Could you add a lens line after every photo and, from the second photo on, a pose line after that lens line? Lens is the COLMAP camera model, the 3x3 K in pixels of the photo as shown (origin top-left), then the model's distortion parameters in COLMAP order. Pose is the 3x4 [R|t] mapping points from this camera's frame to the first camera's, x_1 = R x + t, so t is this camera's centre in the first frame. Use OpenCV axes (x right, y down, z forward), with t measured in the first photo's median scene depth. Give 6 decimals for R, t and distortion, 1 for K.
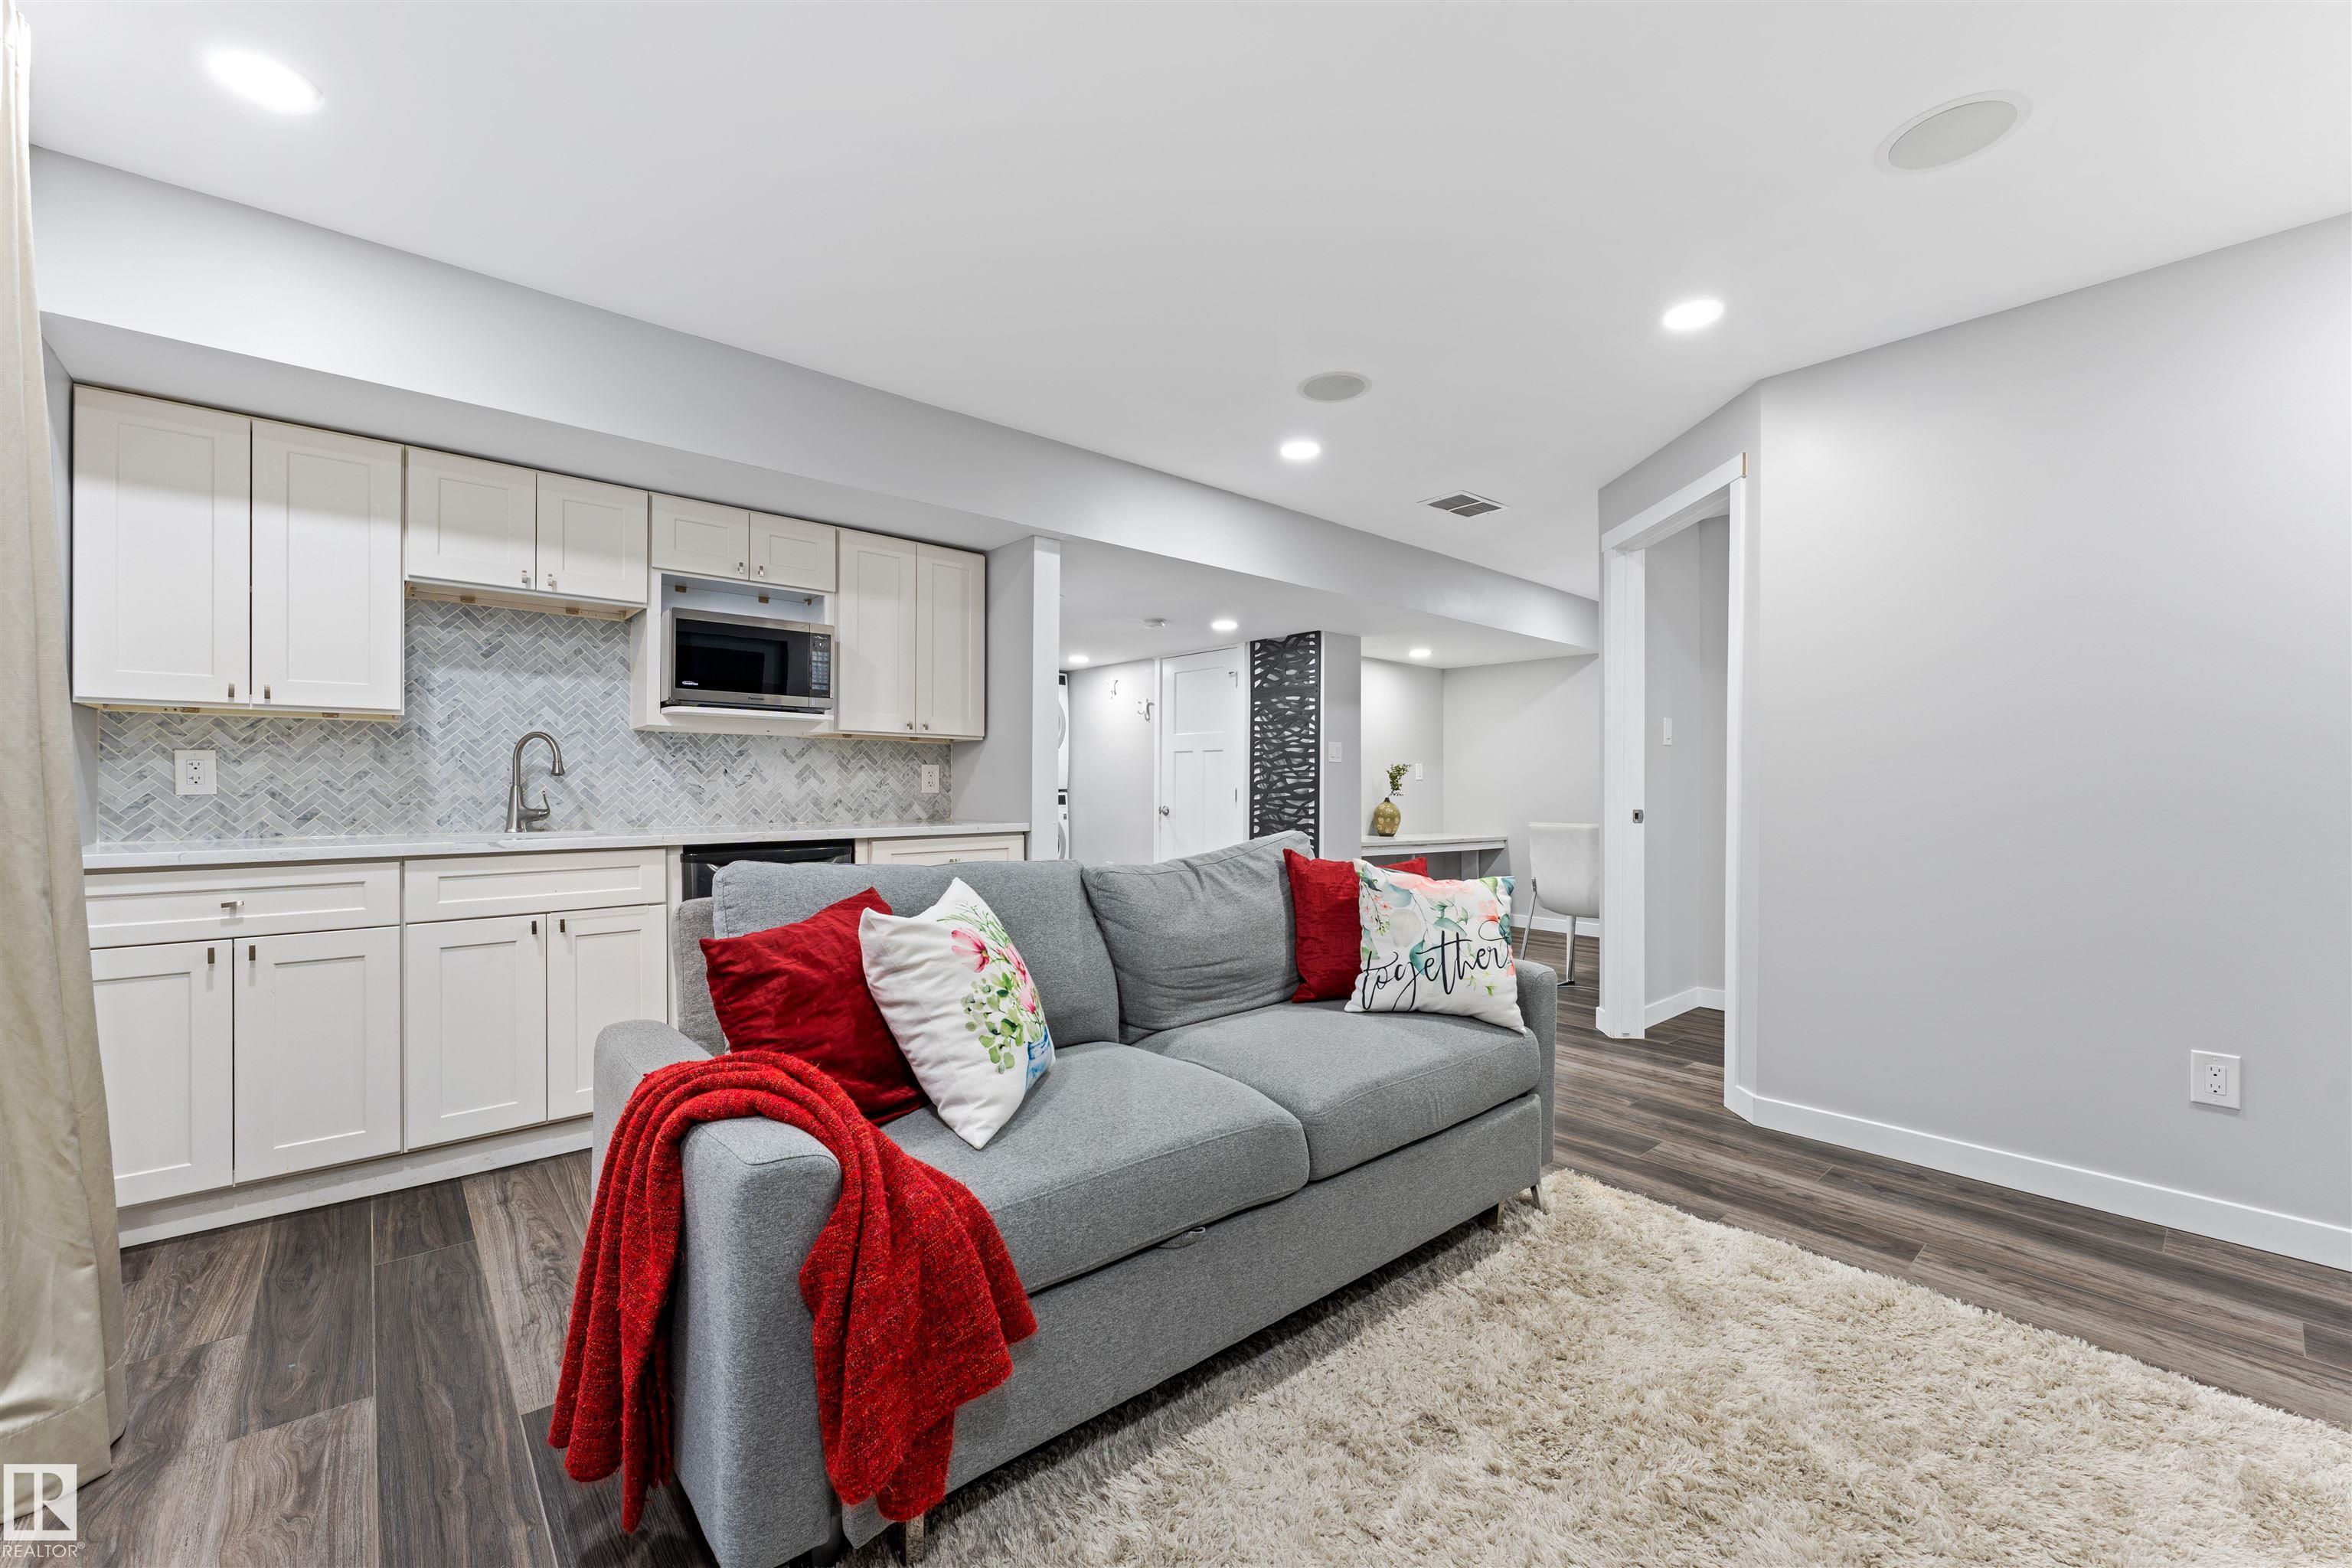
lens RADIAL K [[937.5, 0, 1173.8], [0, 937.5, 788.2], [0, 0, 1]] dist [-0.001188, -0.000037]
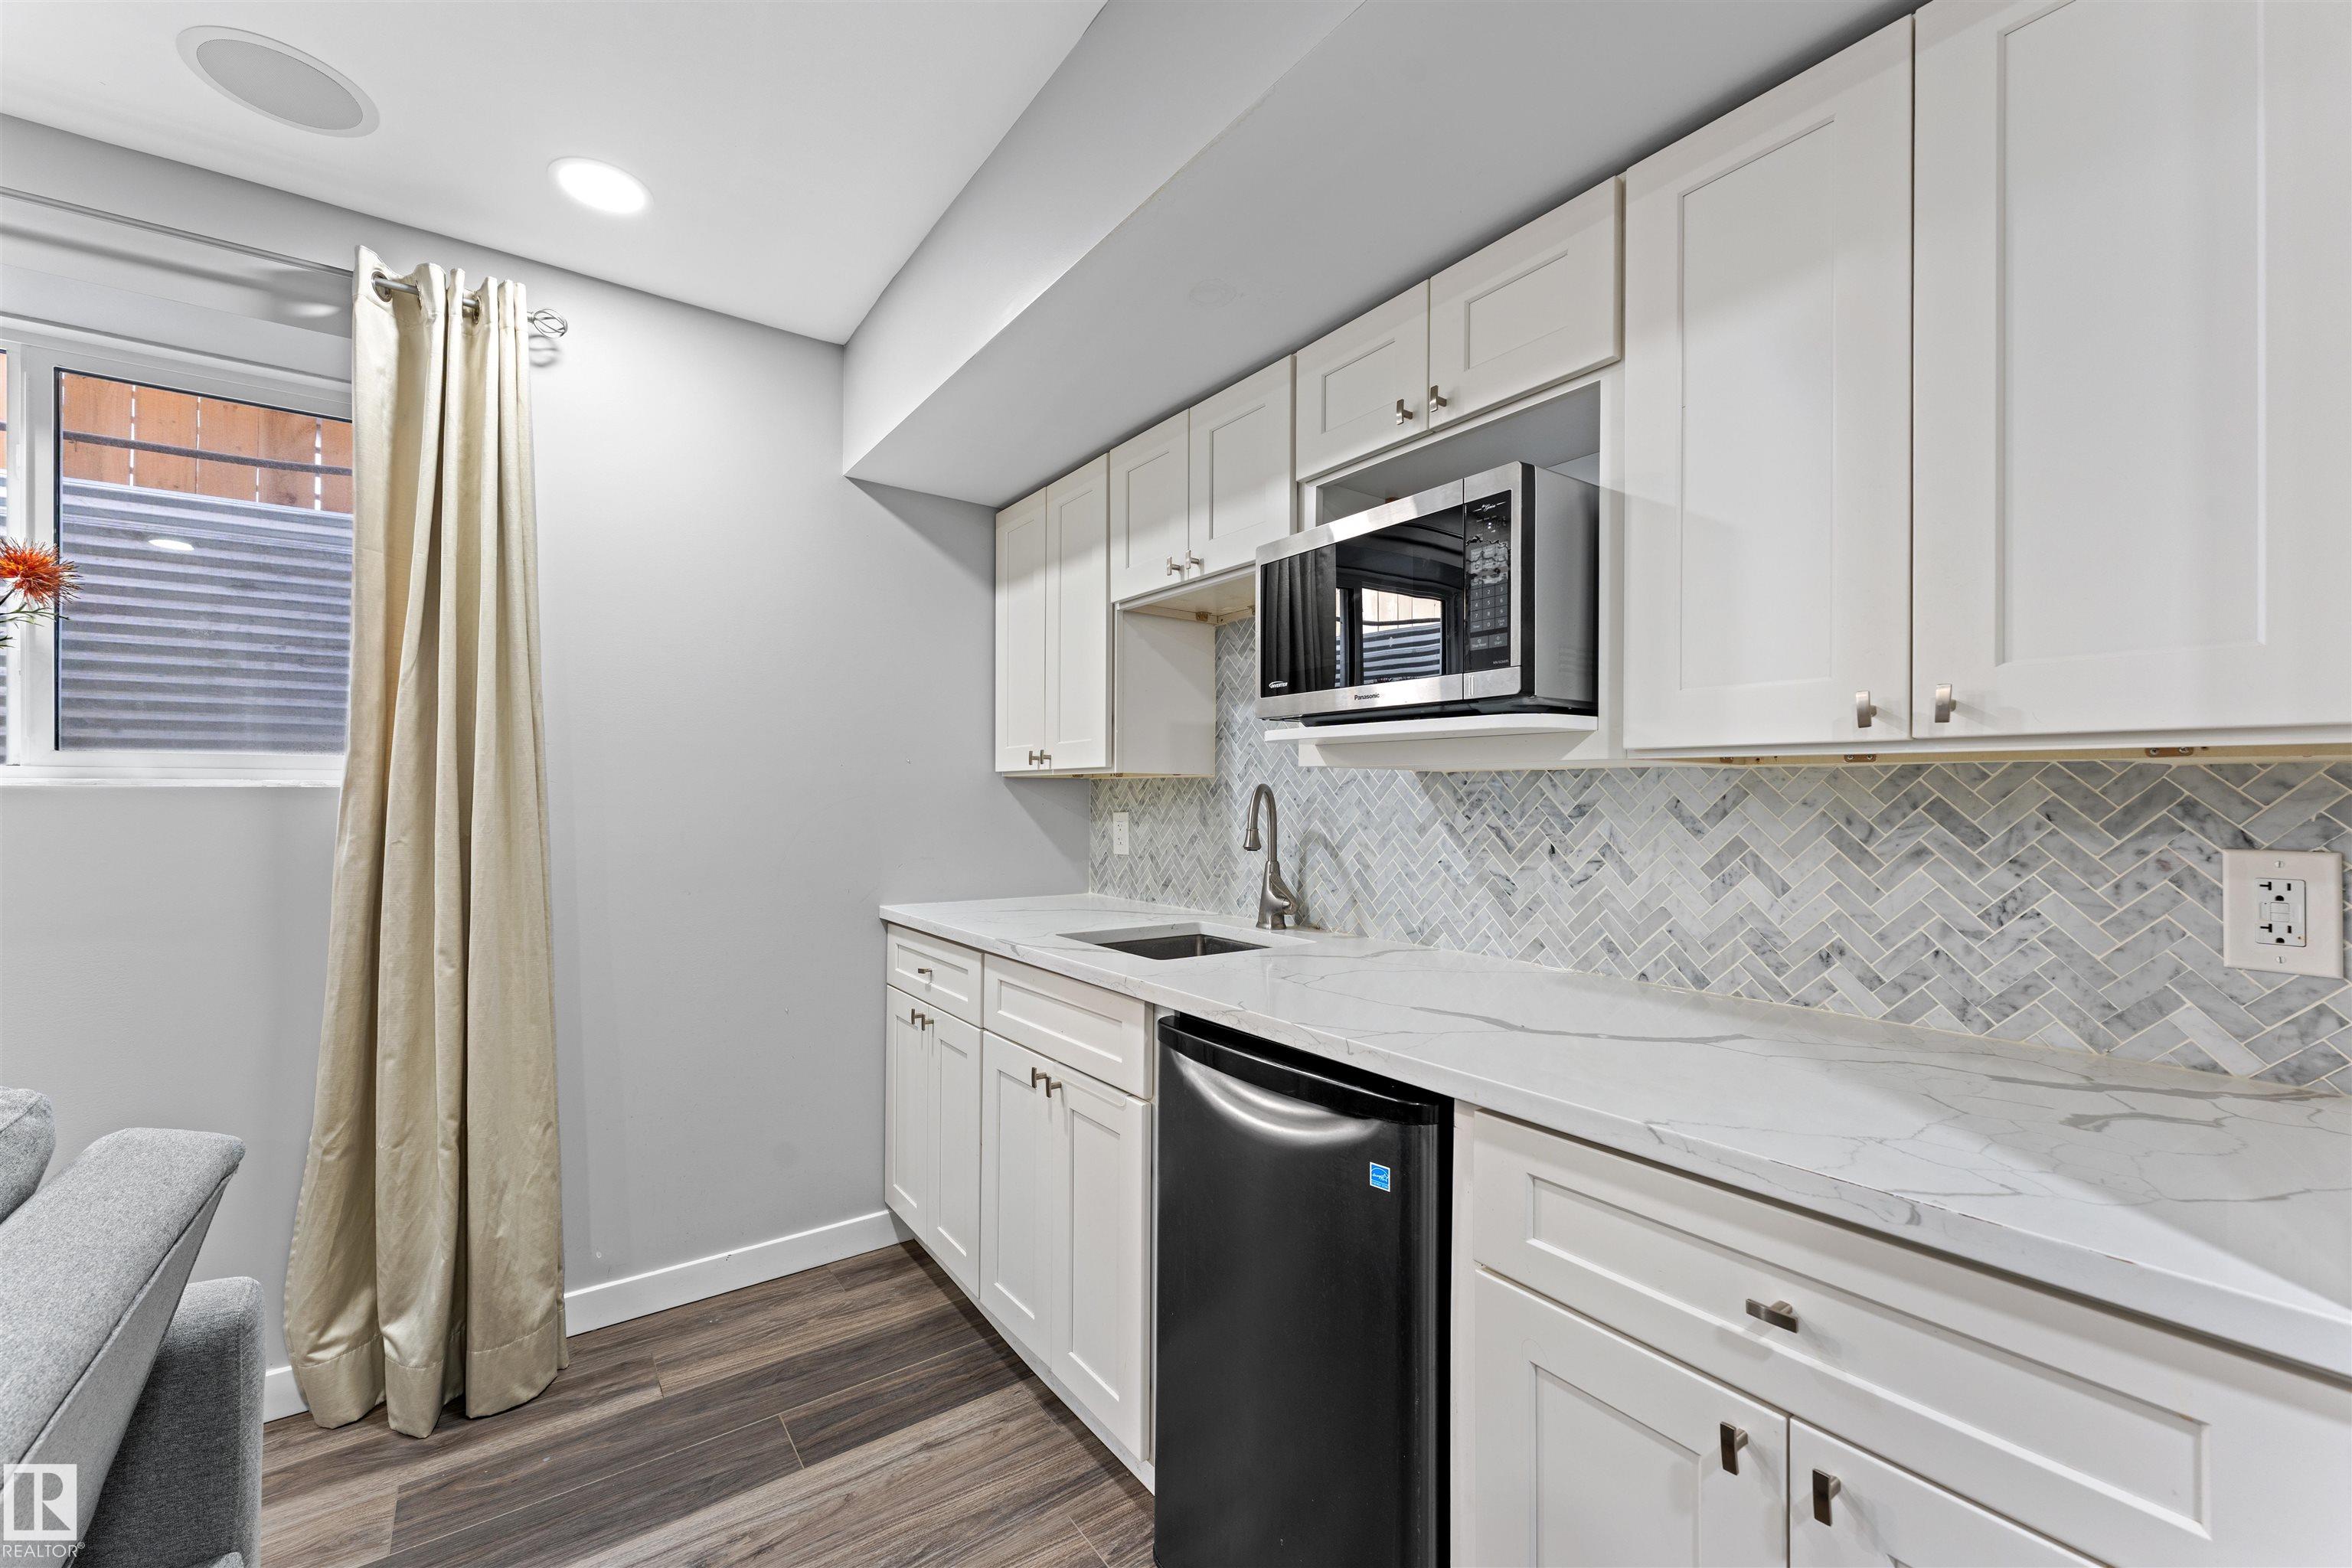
lens RADIAL K [[937.5, 0, 1177.2], [0, 937.5, 783.3], [0, 0, 1]] dist [-0.001188, -0.000037]
pose [[-0.087279, -0.013535, -0.996092, 0.000364], [-0.003920, 0.999905, -0.013243, -0.052411], [0.996176, 0.002749, -0.087323, 1.017314]]
